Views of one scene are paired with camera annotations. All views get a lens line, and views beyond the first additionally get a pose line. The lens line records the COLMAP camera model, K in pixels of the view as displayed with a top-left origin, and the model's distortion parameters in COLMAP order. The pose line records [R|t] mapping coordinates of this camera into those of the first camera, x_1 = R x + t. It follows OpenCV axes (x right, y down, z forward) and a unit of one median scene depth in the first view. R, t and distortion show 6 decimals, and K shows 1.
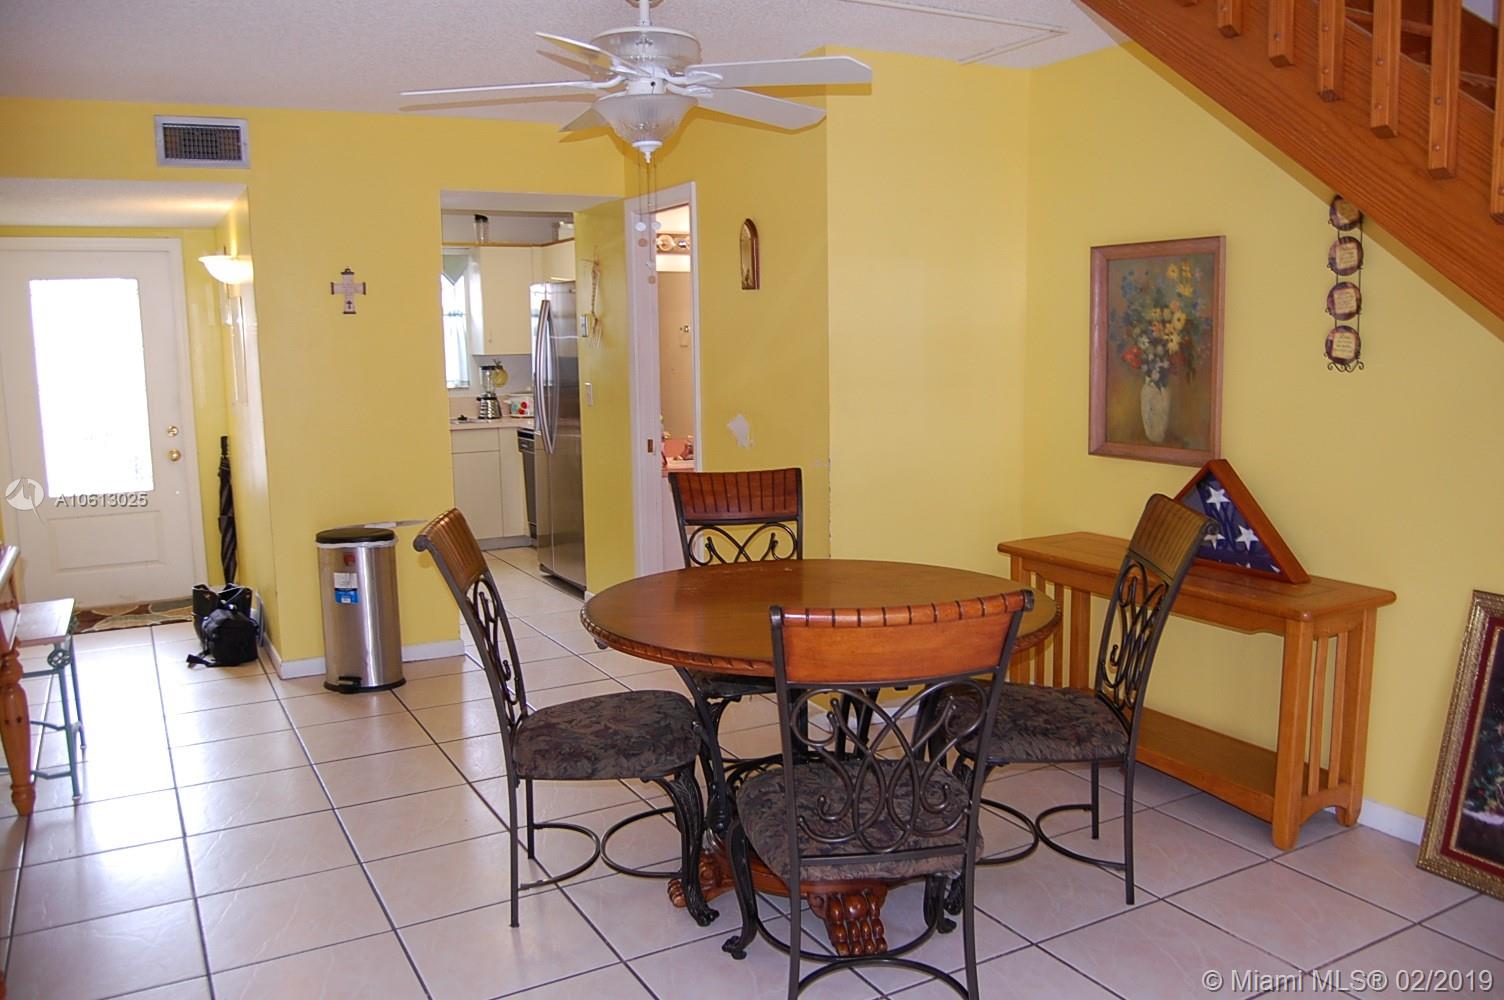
lens RADIAL K [[1191.0, 0, 754.0], [0, 1191.0, 495.5], [0, 0, 1]] dist [-0.019240, -0.002990]
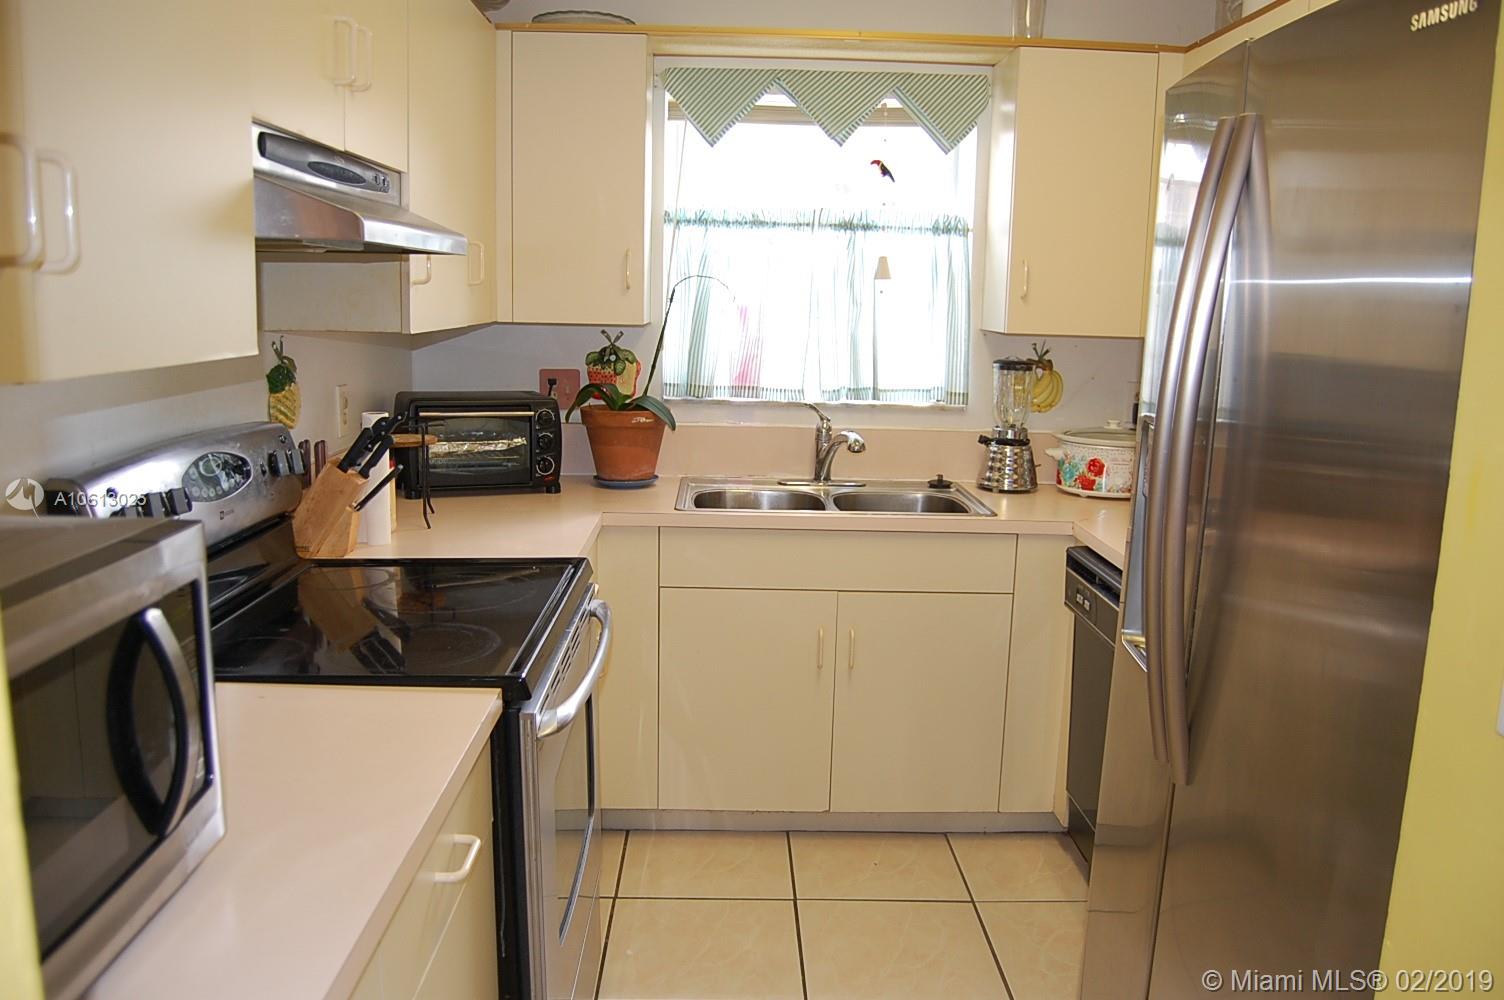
lens RADIAL K [[1191.0, 0, 755.8], [0, 1191.0, 503.4], [0, 0, 1]] dist [-0.019240, -0.002990]
pose [[0.887181, 0.106276, -0.449016, -0.116266], [-0.091345, 0.994307, 0.054858, -0.075148], [0.452289, -0.007654, 0.891838, 0.603924]]
